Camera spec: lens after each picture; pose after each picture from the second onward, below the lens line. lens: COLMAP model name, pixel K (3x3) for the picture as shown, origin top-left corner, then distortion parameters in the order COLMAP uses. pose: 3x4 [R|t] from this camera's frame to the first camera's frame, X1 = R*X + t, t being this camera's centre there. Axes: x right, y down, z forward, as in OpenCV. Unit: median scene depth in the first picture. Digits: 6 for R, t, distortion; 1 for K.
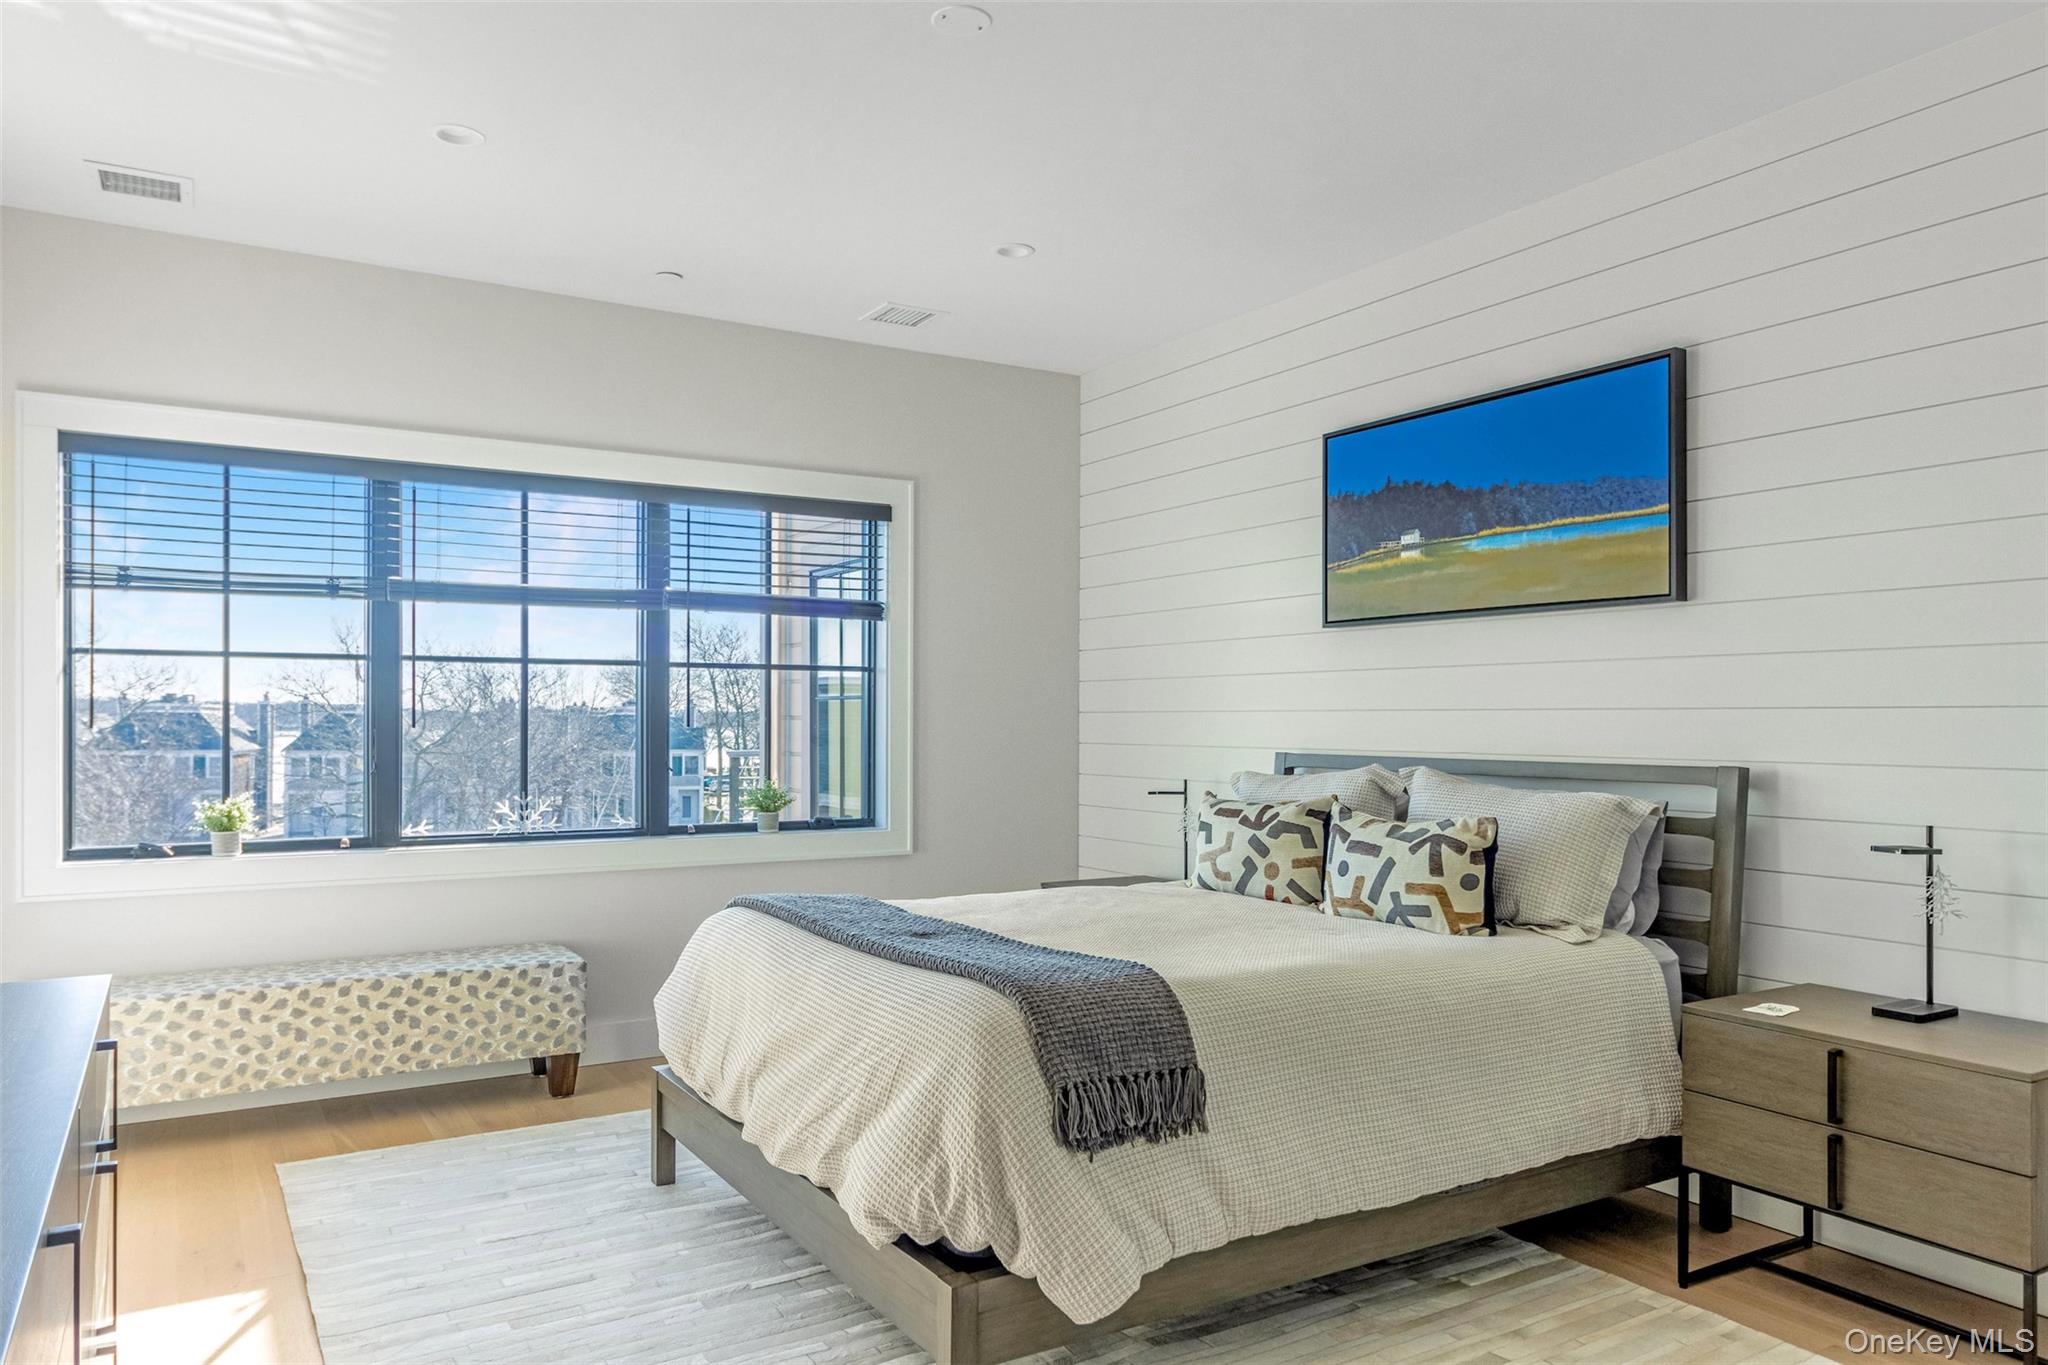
lens RADIAL K [[1360.4, 0, 1023.4], [0, 1360.4, 729.7], [0, 0, 1]] dist [0.003010, 0.000963]
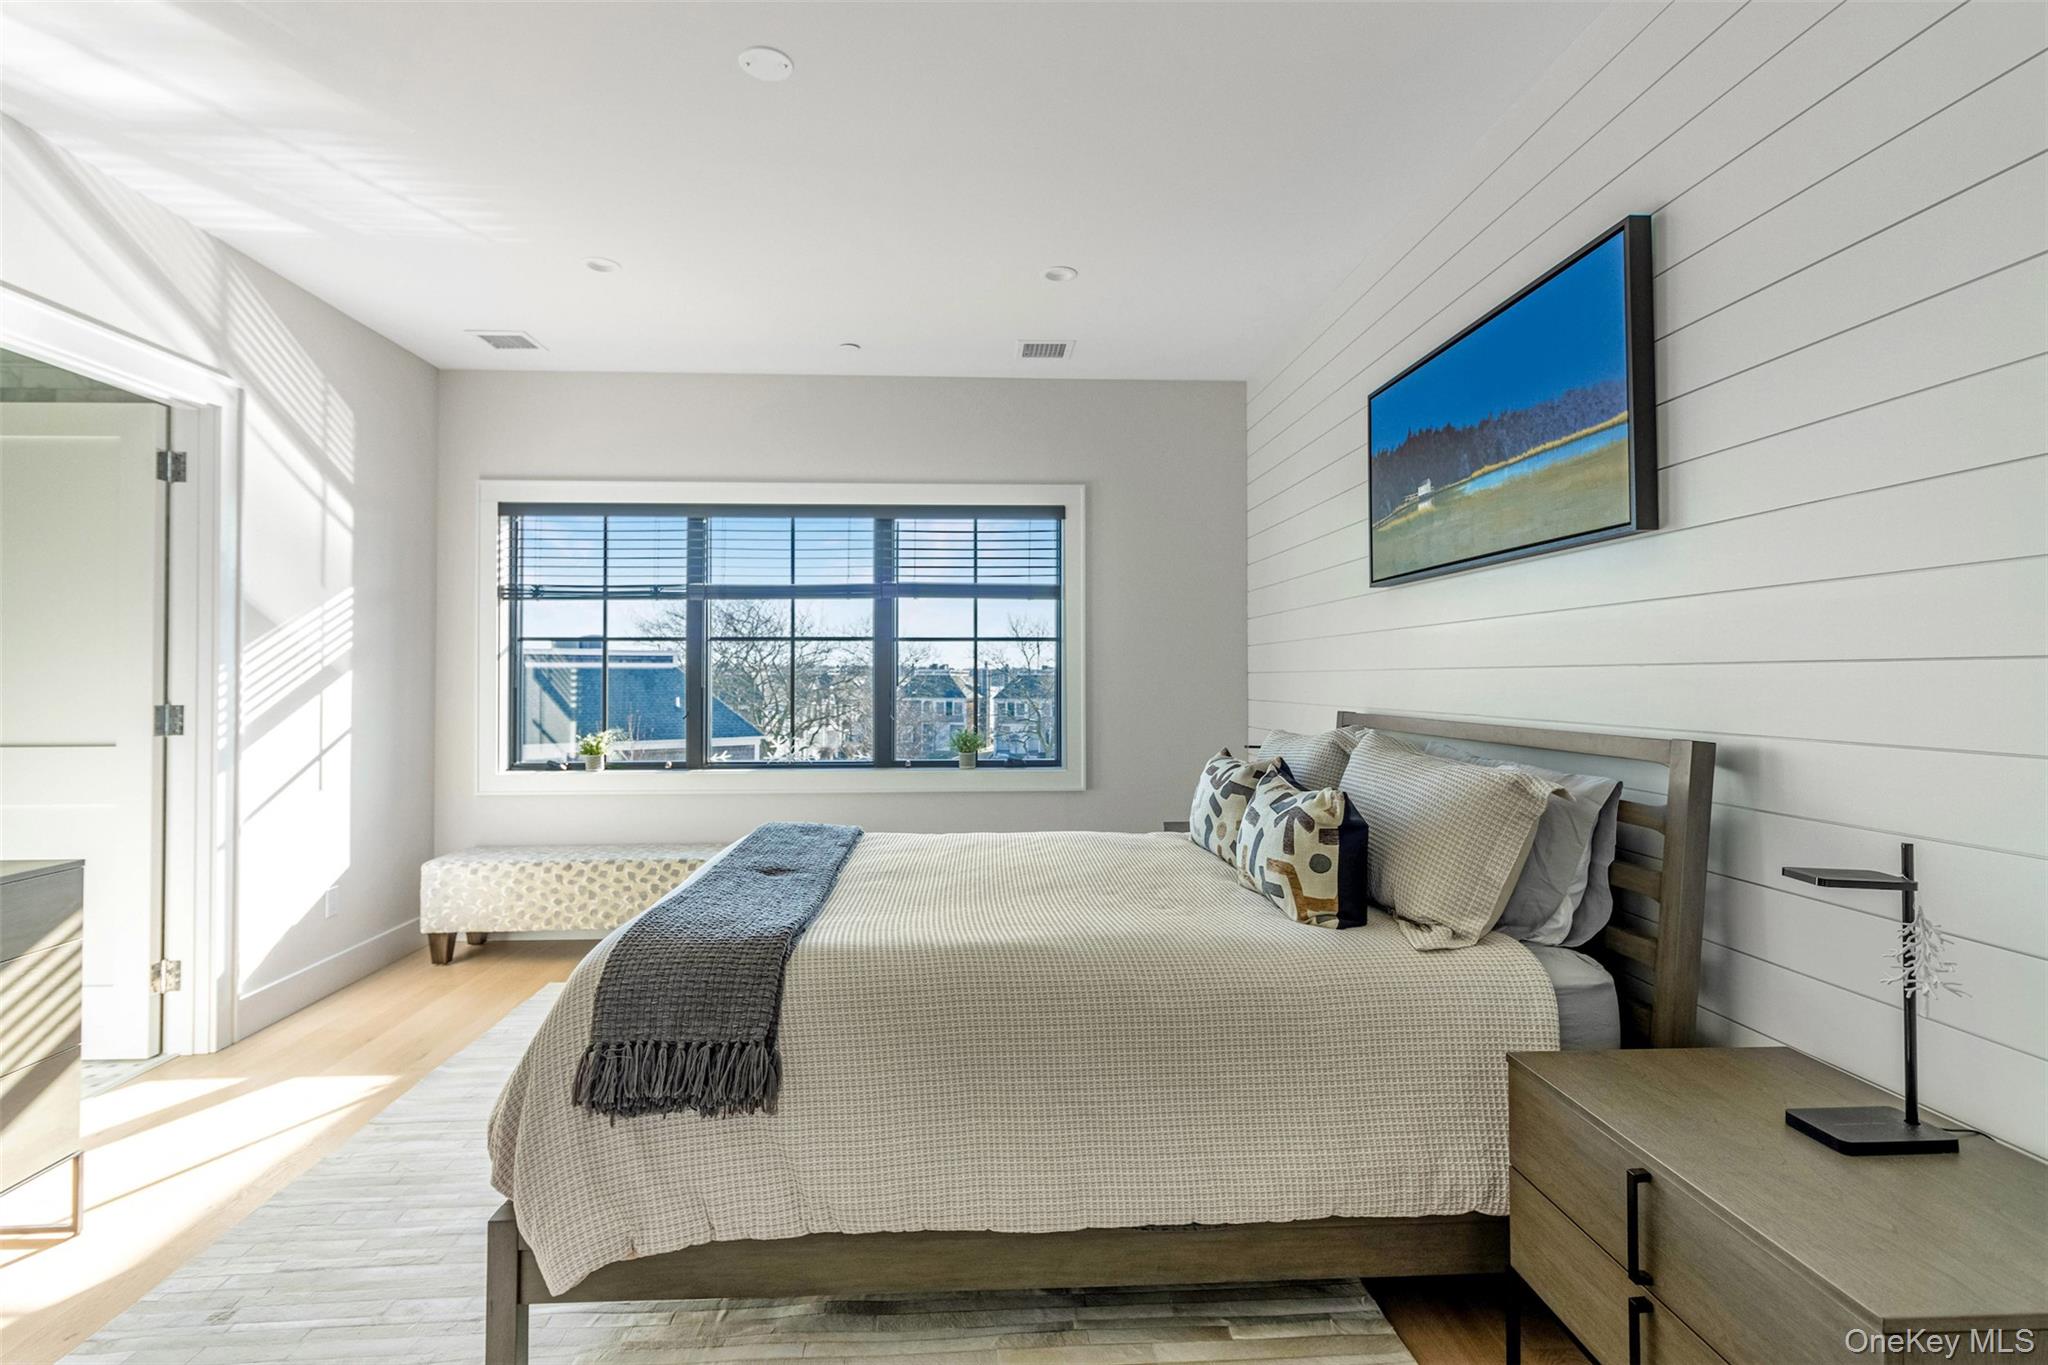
lens RADIAL K [[959.5, 0, 1033.6], [0, 959.5, 666.8], [0, 0, 1]] dist [-0.001002, 0.000344]
pose [[0.883638, -0.009518, -0.468074, 0.384266], [0.000620, 0.999816, -0.019159, -0.003519], [0.468170, 0.016639, 0.883482, 0.302603]]
